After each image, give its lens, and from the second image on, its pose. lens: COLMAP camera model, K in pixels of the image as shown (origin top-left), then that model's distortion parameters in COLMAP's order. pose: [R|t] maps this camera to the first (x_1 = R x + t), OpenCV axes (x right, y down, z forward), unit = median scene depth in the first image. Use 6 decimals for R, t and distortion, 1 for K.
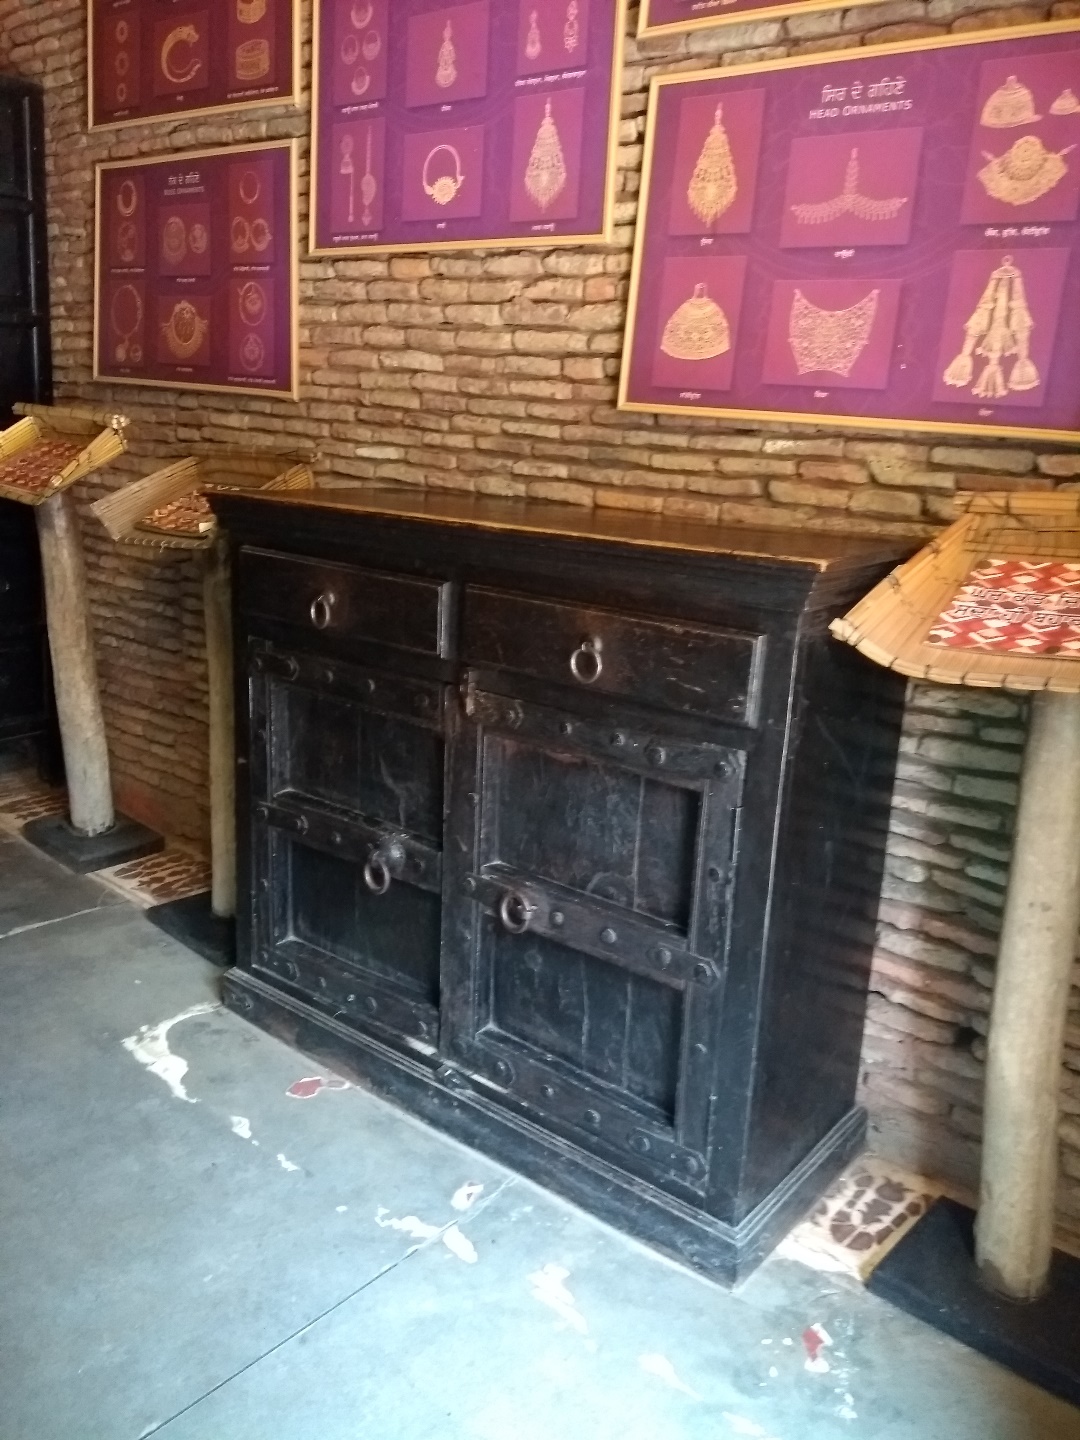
lens RADIAL K [[1135.2, 0, 537.8], [0, 1135.2, 709.6], [0, 0, 1]] dist [0.077762, -0.097945]
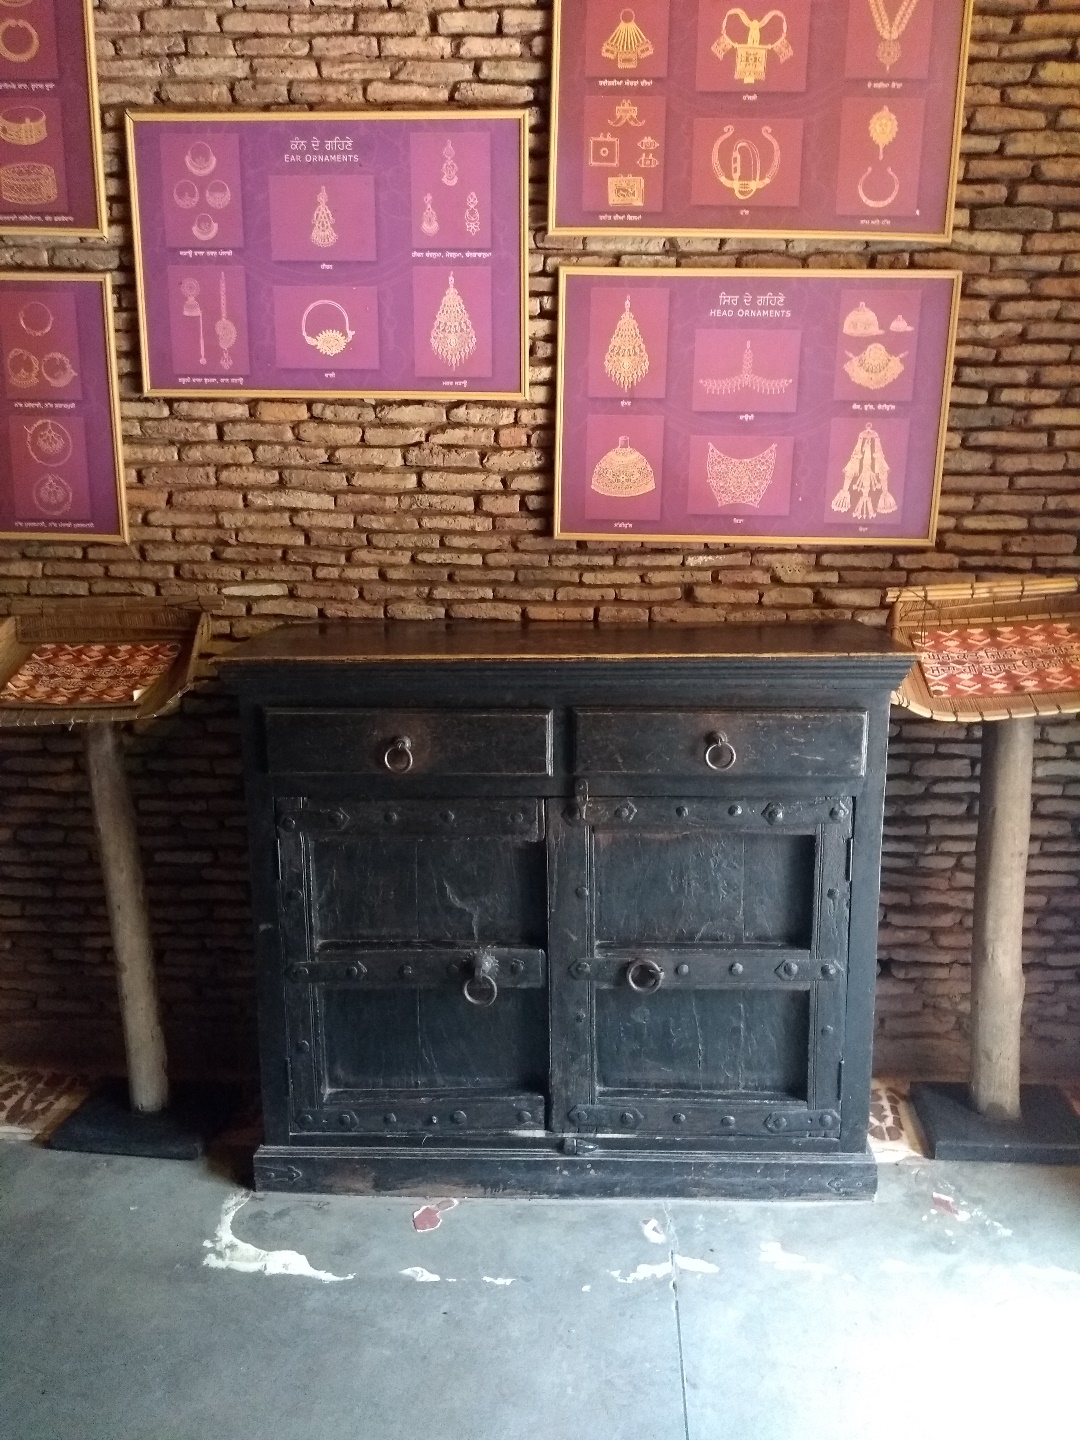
lens RADIAL K [[1124.1, 0, 549.3], [0, 1124.1, 716.4], [0, 0, 1]] dist [0.081792, -0.112006]
pose [[0.801798, -0.174530, 0.571541, -0.605410], [0.190333, 0.981178, 0.032606, -0.119429], [-0.566475, 0.082639, 0.819925, 0.070087]]
